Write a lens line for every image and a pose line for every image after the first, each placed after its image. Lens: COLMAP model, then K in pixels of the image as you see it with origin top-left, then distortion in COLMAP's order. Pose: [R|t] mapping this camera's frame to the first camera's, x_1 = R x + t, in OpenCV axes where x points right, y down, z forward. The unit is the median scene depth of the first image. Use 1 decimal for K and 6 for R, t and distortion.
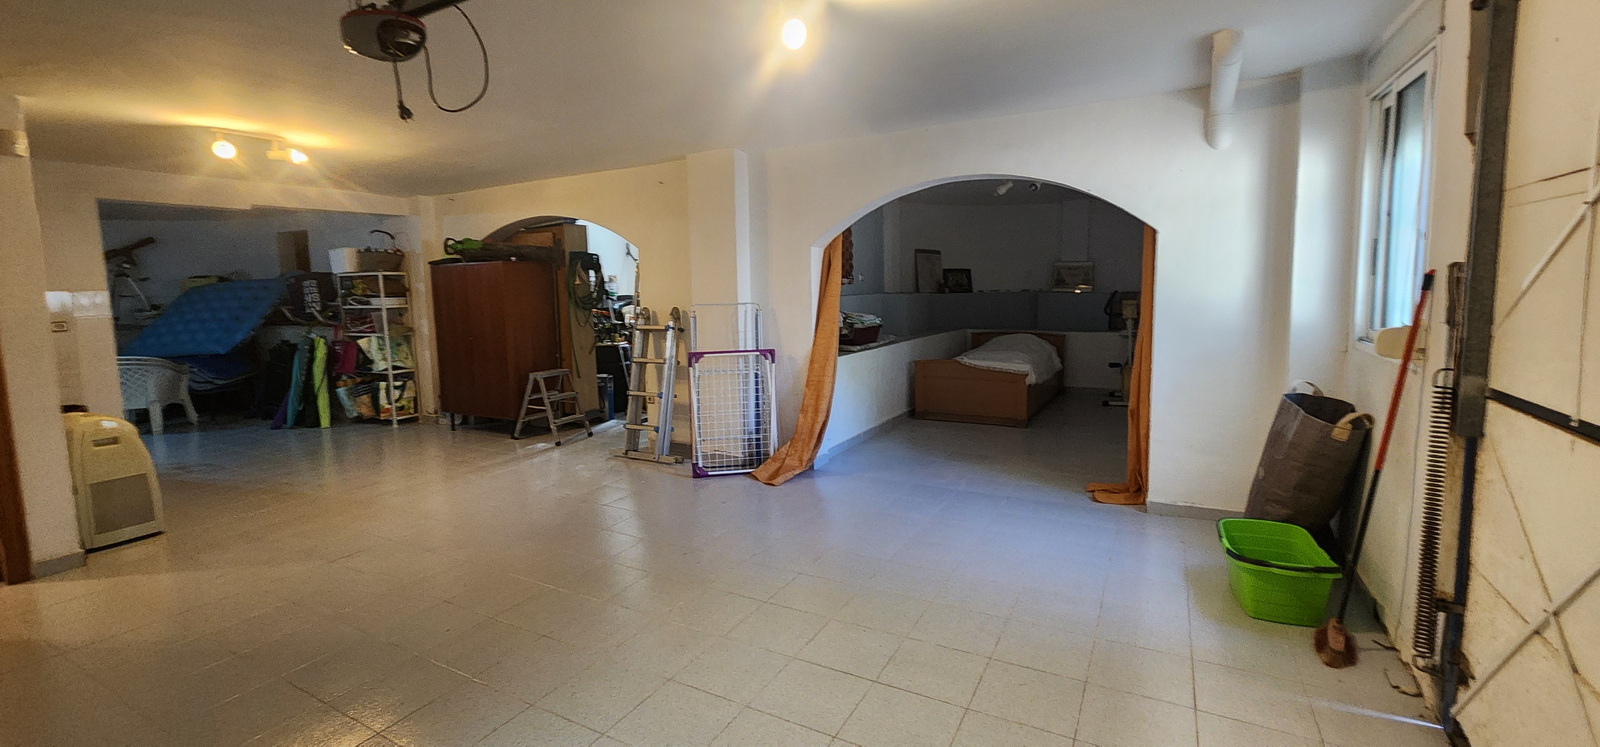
lens RADIAL K [[661.6, 0, 800.0], [0, 661.6, 348.5], [0, 0, 1]] dist [-0.002752, 0.000511]
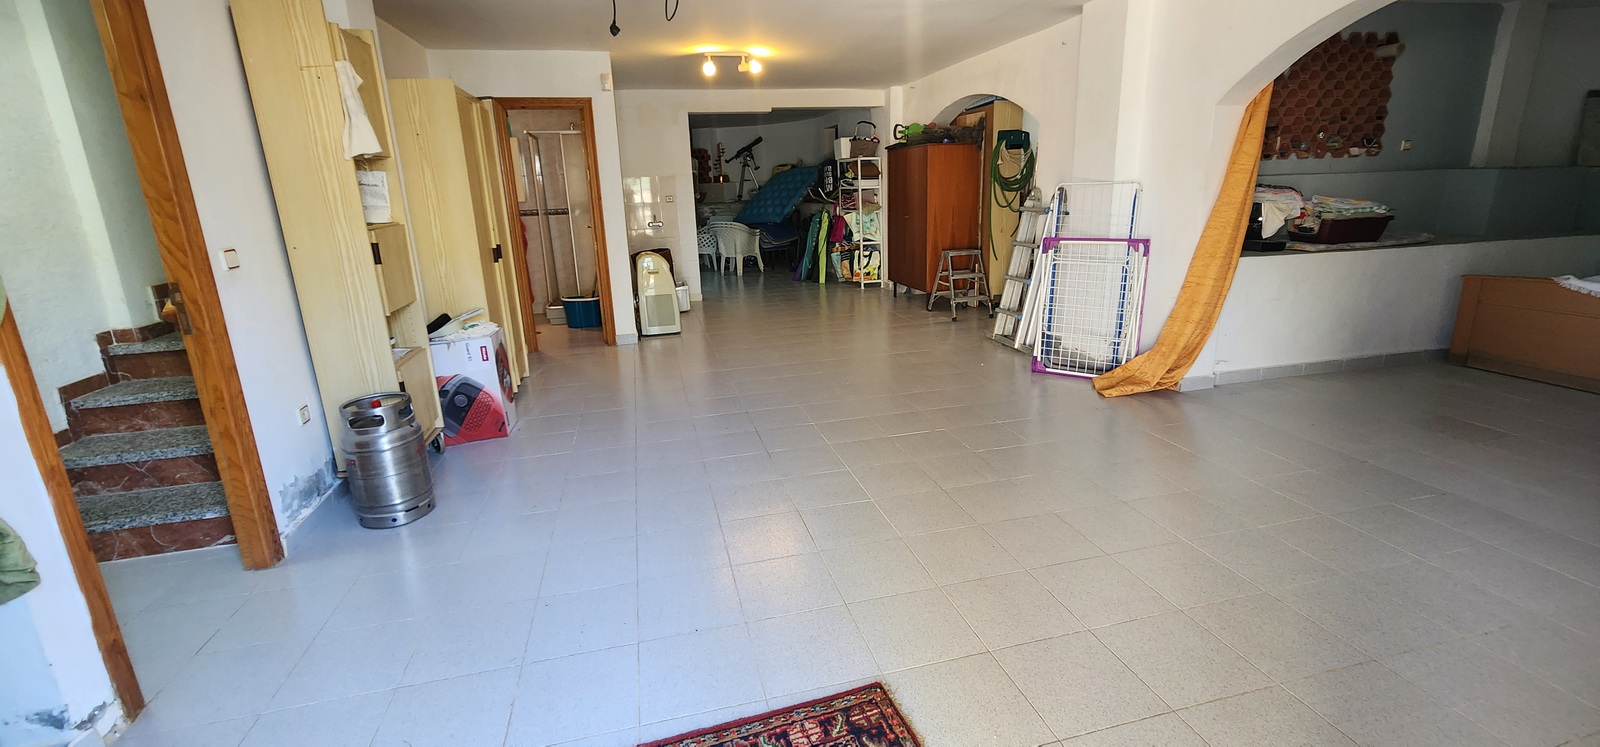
lens RADIAL K [[661.6, 0, 800.0], [0, 661.6, 348.5], [0, 0, 1]] dist [-0.002752, 0.000511]
pose [[0.682963, 0.174414, -0.709325, 0.193639], [-0.051950, 0.980214, 0.191003, -0.000462], [0.728604, -0.093599, 0.678510, 0.079487]]
